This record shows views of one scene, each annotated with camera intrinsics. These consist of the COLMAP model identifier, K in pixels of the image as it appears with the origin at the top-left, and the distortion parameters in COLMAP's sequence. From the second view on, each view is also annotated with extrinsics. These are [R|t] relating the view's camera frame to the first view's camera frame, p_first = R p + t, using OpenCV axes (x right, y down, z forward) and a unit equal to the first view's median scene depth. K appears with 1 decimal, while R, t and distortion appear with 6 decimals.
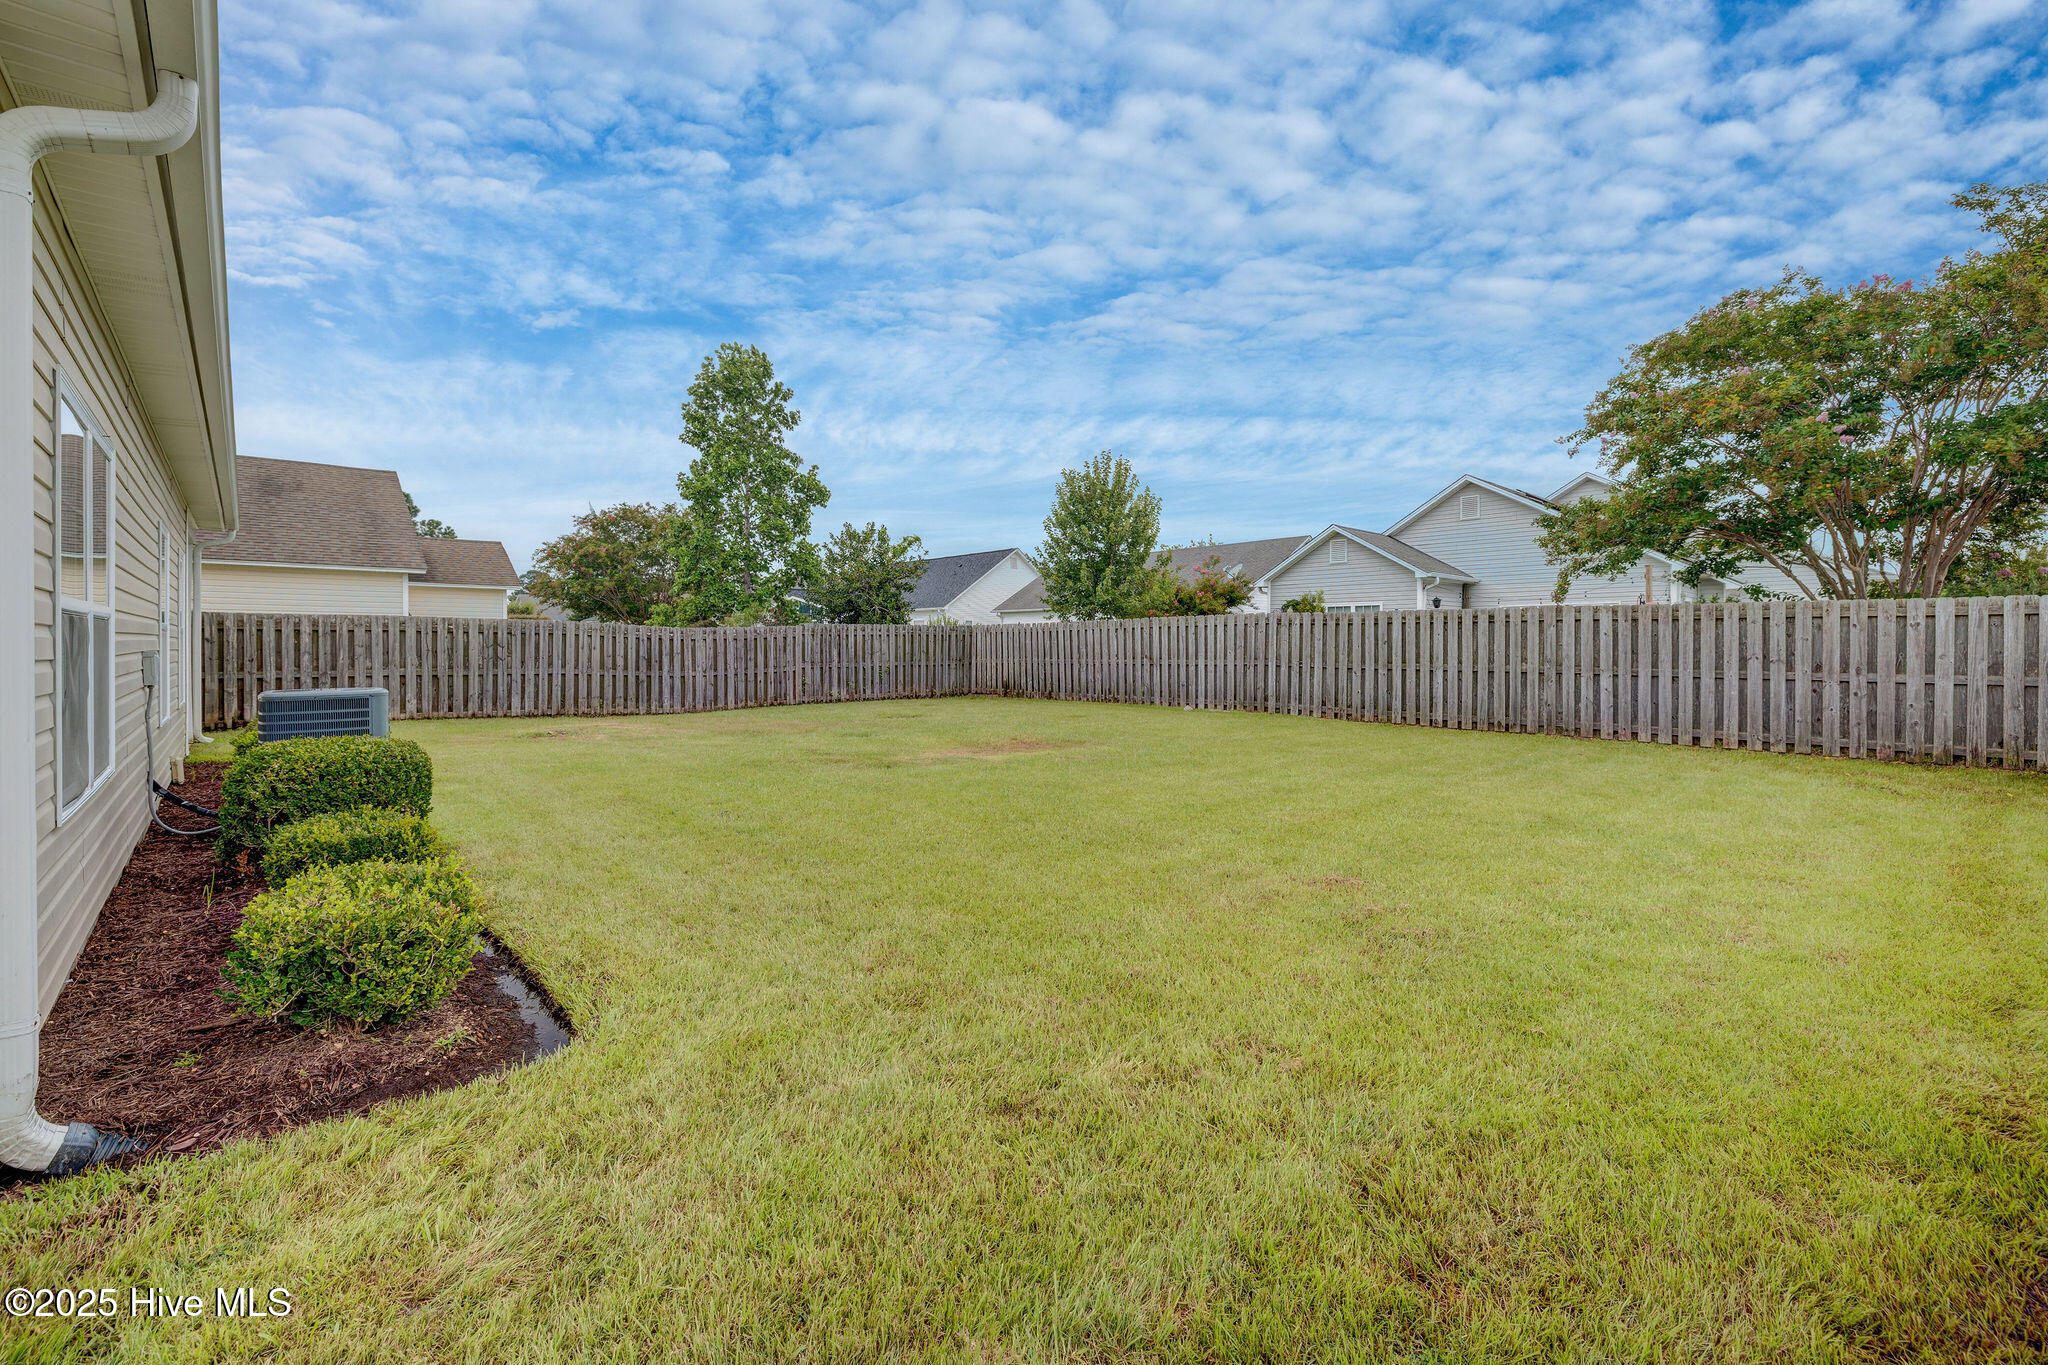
lens RADIAL K [[876.9, 0, 1023.7], [0, 876.9, 649.3], [0, 0, 1]] dist [0.000631, 0.000276]
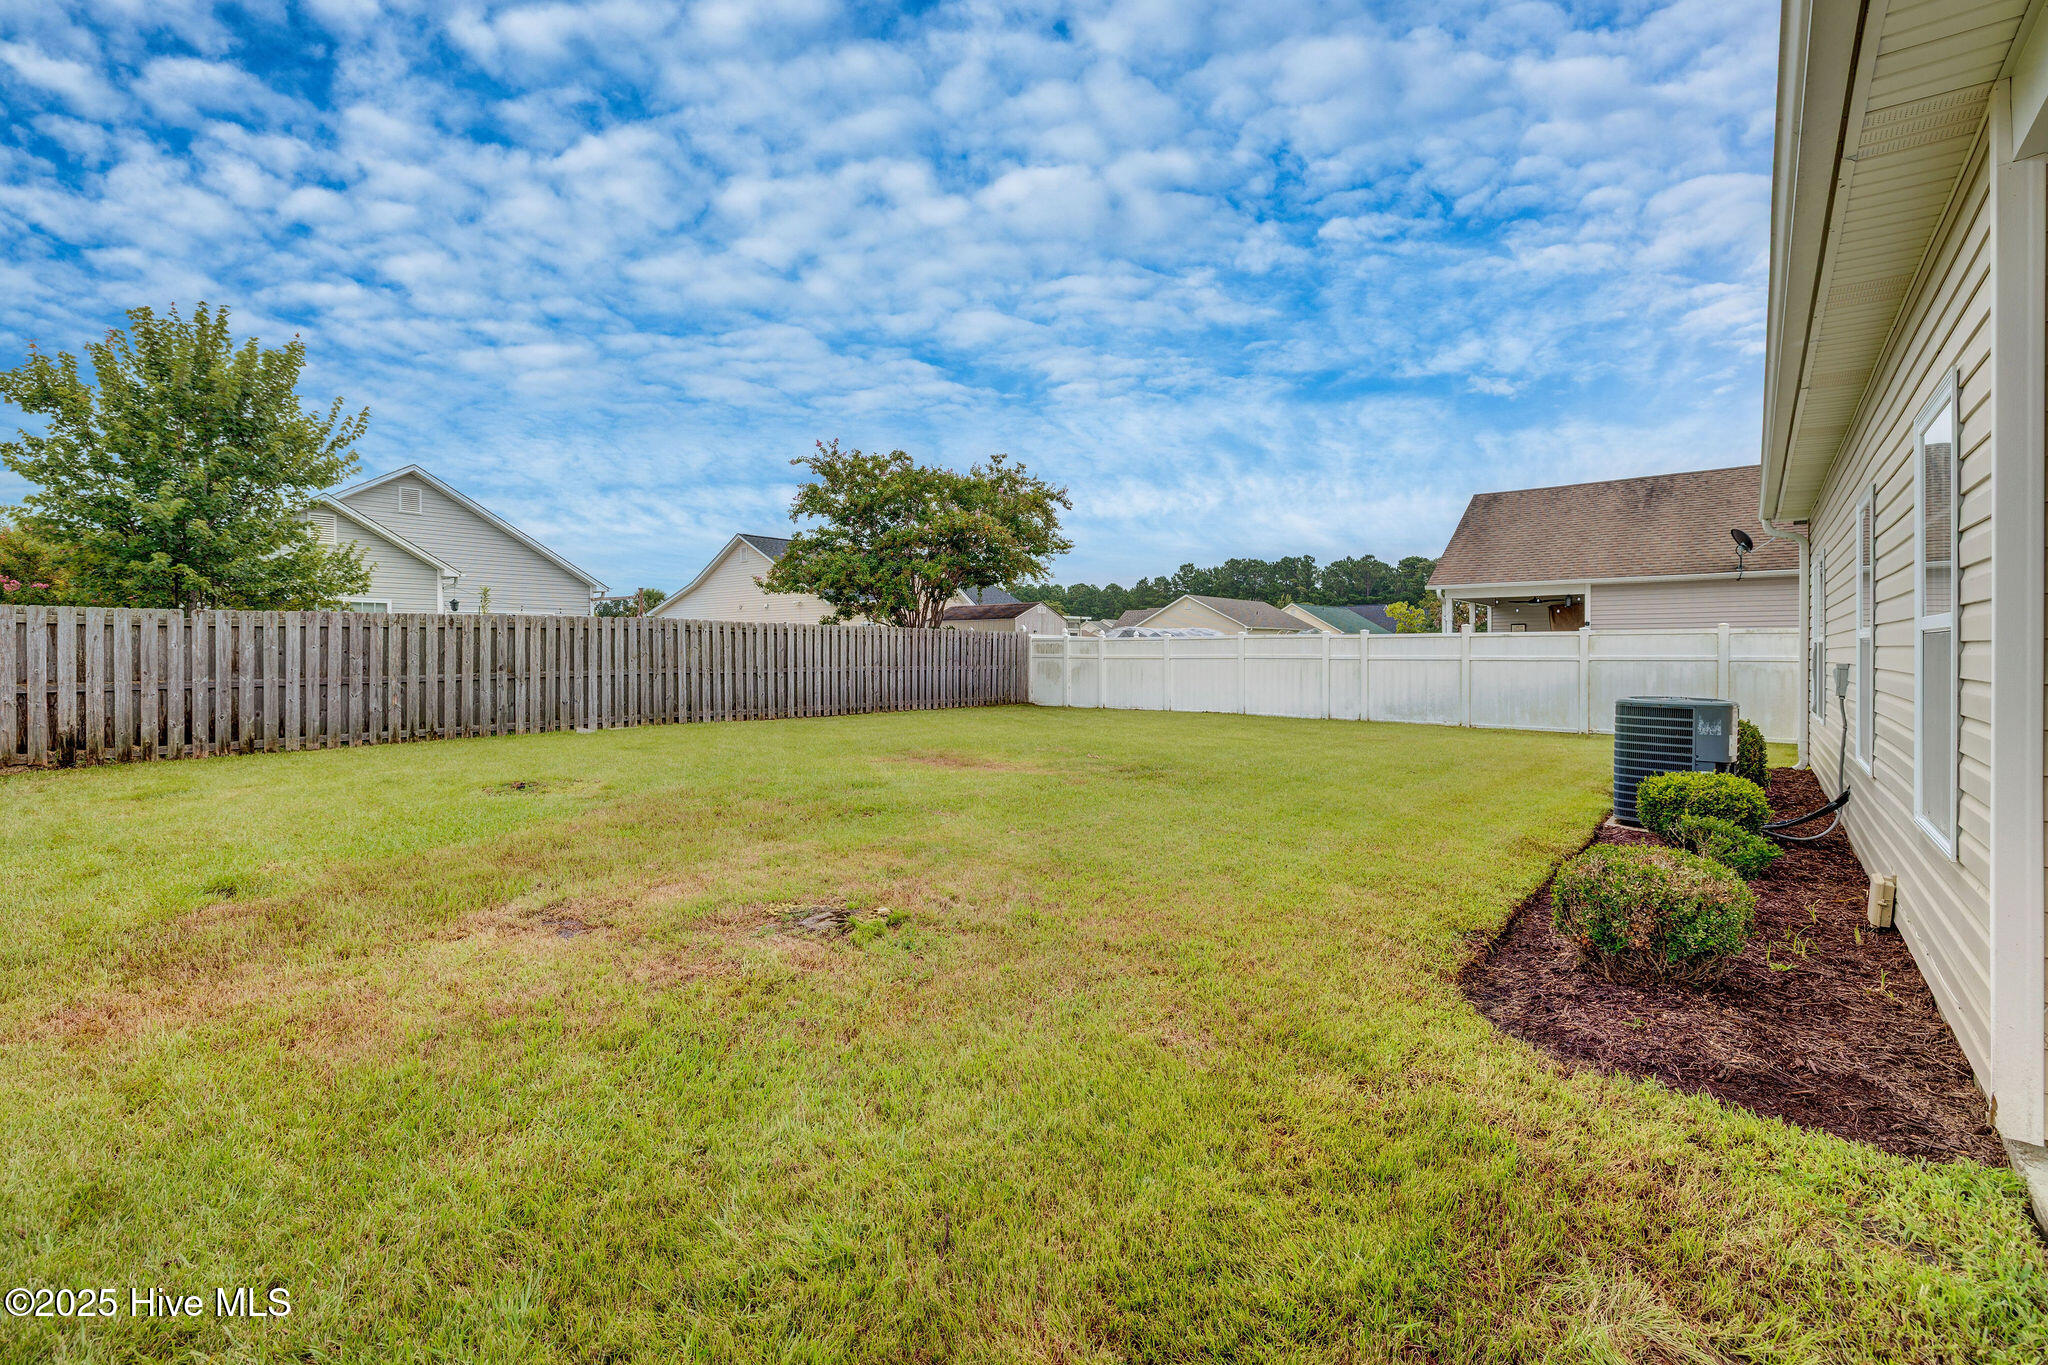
lens RADIAL K [[876.9, 0, 1023.7], [0, 876.9, 649.3], [0, 0, 1]] dist [0.000631, 0.000276]
pose [[-0.147901, 0.002709, 0.988999, -0.722311], [0.005022, 0.999985, -0.001988, -0.004180], [-0.988989, 0.004673, -0.147912, 0.771860]]
